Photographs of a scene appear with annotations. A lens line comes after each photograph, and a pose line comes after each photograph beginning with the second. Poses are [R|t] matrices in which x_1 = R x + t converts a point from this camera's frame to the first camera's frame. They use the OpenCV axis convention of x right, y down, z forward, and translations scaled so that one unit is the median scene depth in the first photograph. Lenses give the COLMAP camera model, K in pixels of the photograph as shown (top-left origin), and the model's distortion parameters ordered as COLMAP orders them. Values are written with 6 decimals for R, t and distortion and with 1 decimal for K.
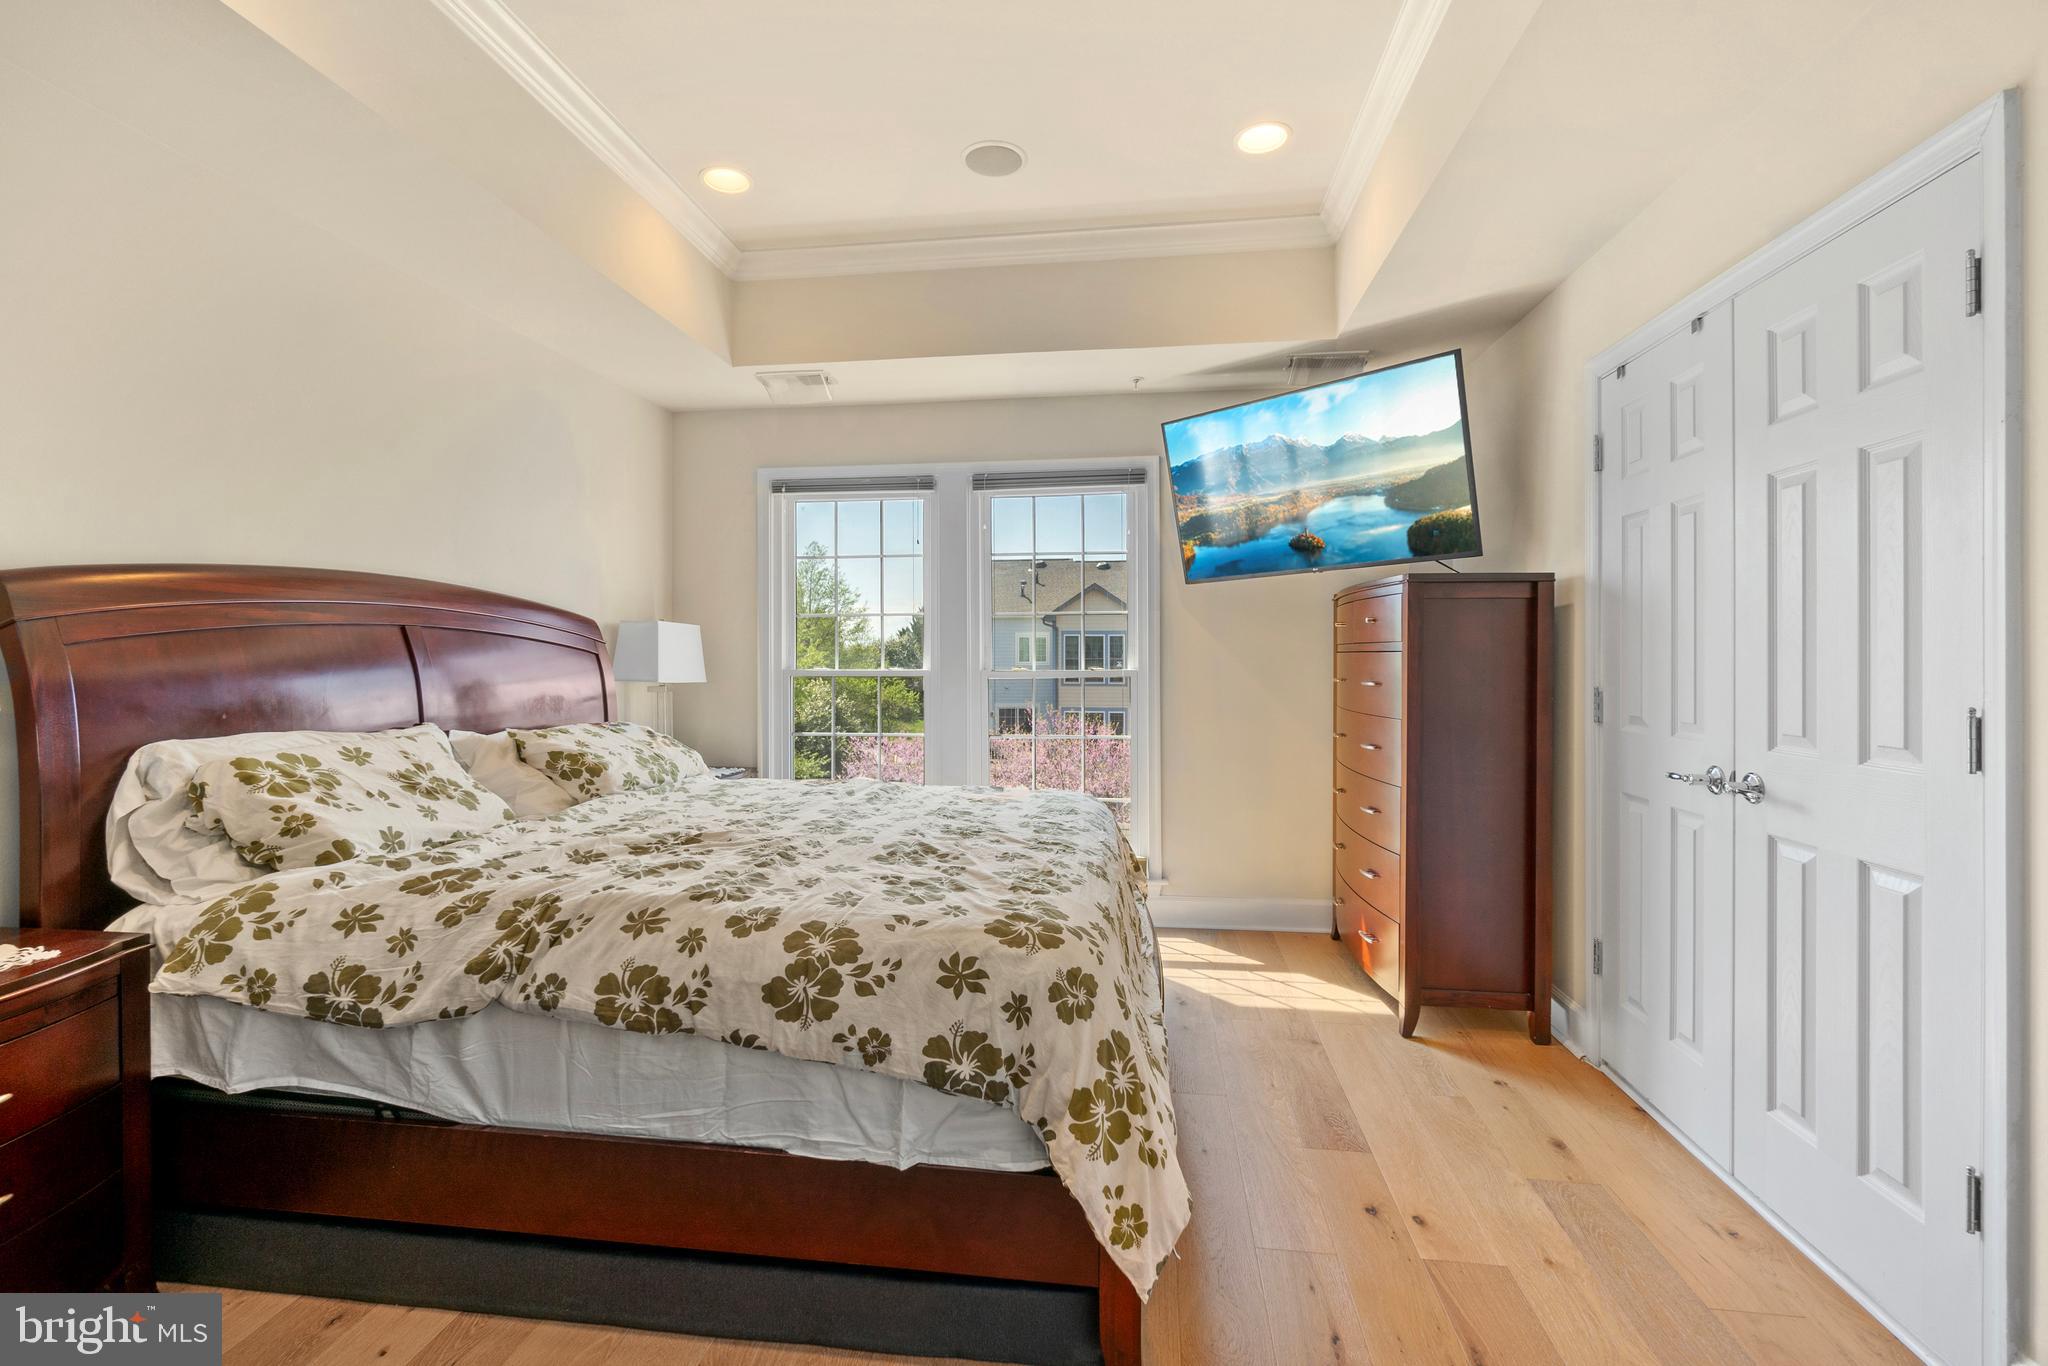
lens RADIAL K [[936.1, 0, 1028.9], [0, 936.1, 686.0], [0, 0, 1]] dist [-0.000644, -0.000026]
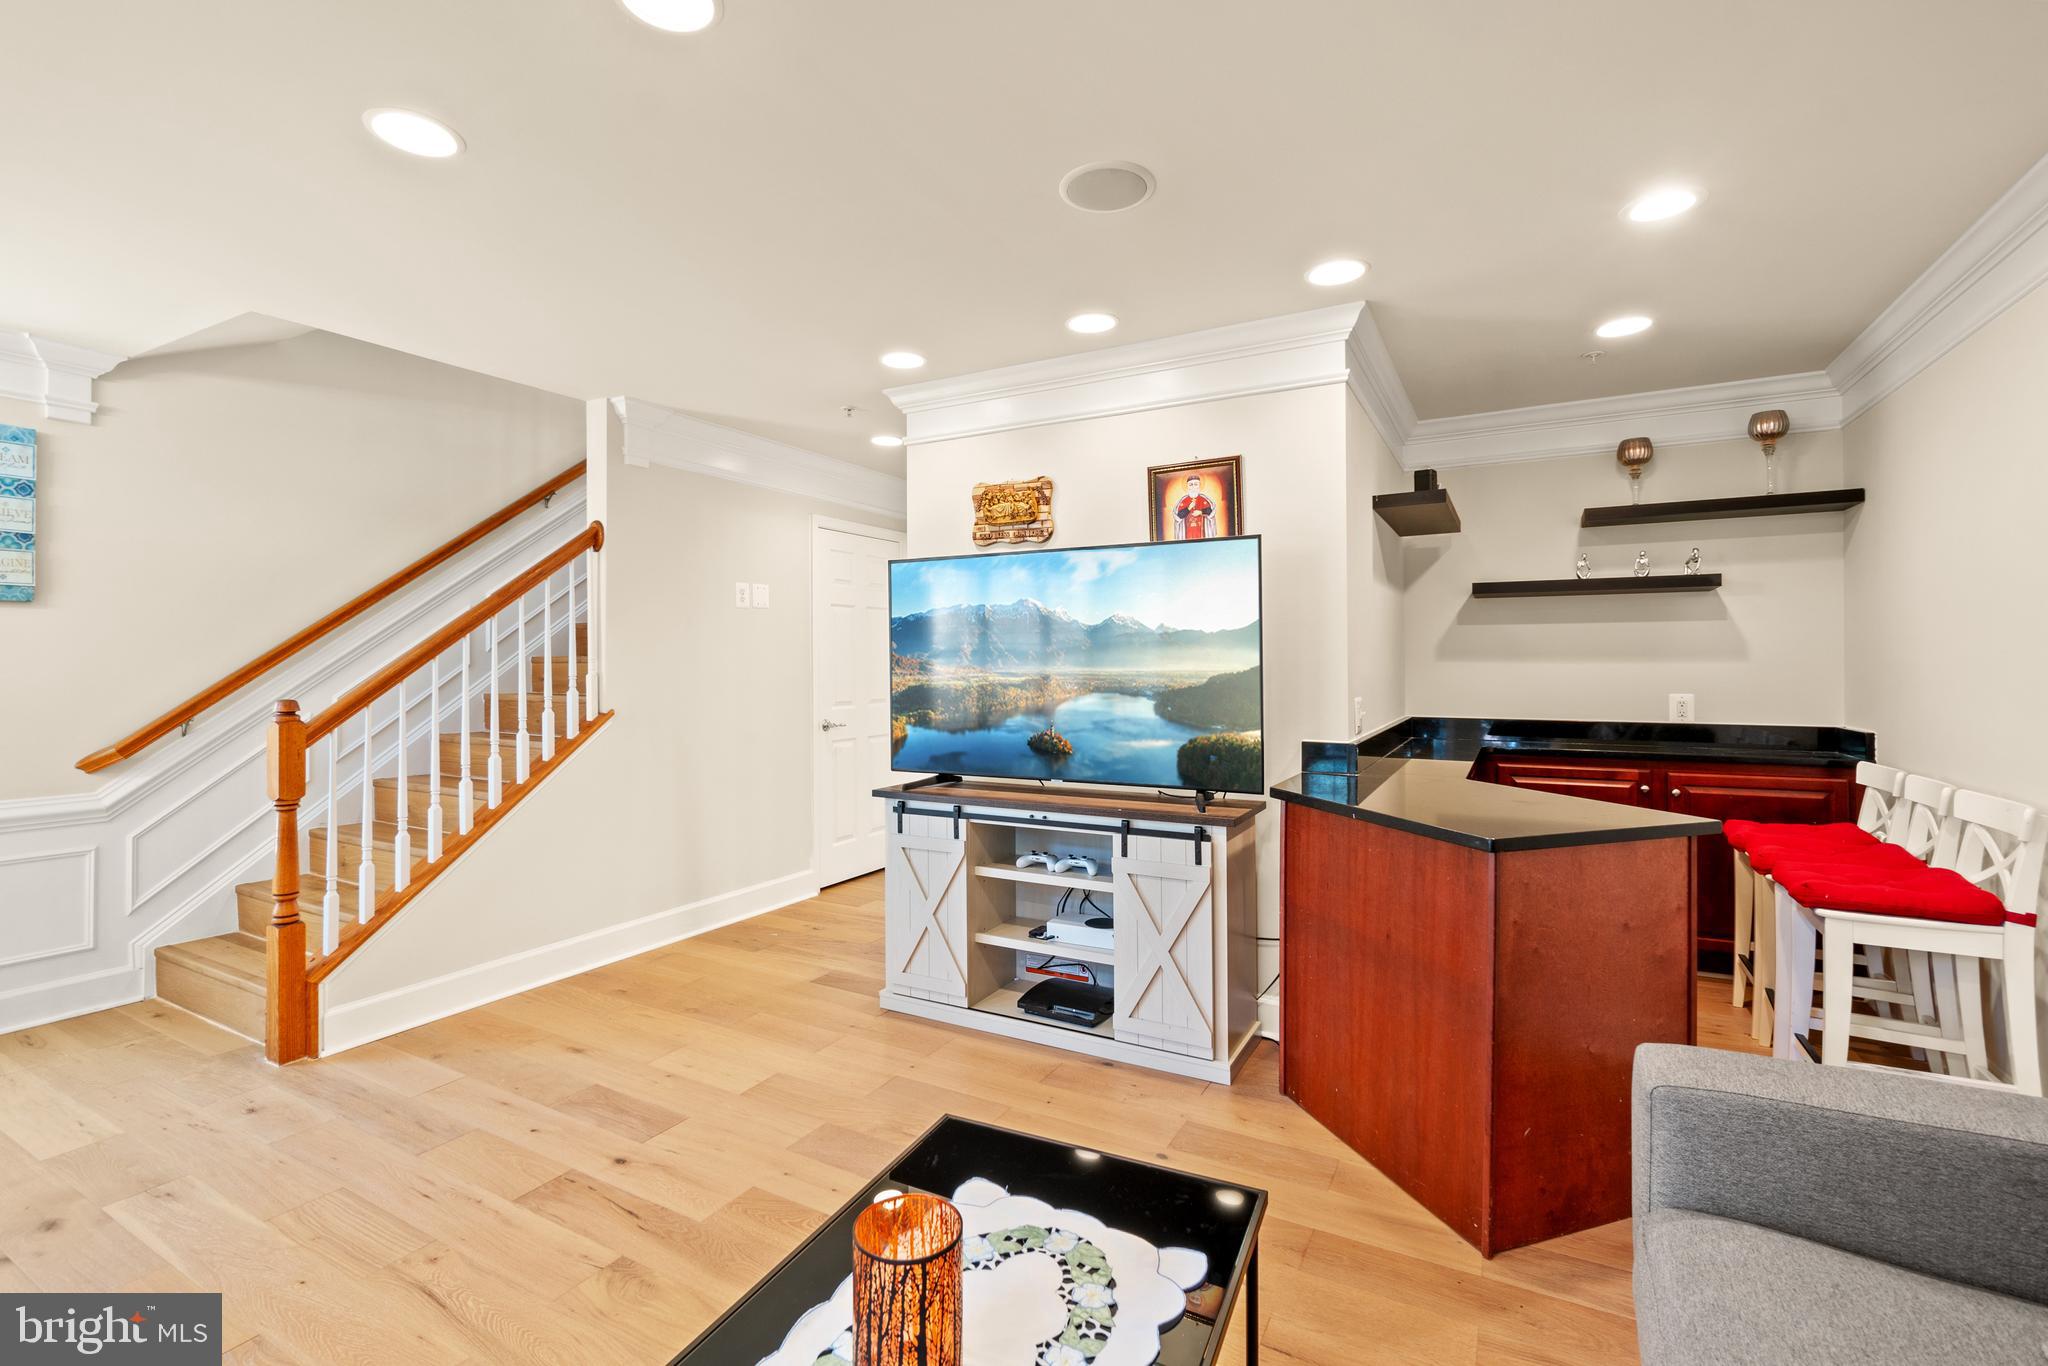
lens RADIAL K [[899.4, 0, 1027.7], [0, 899.4, 675.1], [0, 0, 1]] dist [-0.000108, 0.000058]
pose [[0.950629, 0.172430, 0.258016, 0.084529], [-0.119986, 0.970991, -0.206833, -0.056277], [-0.286195, 0.165663, 0.943742, 0.319043]]
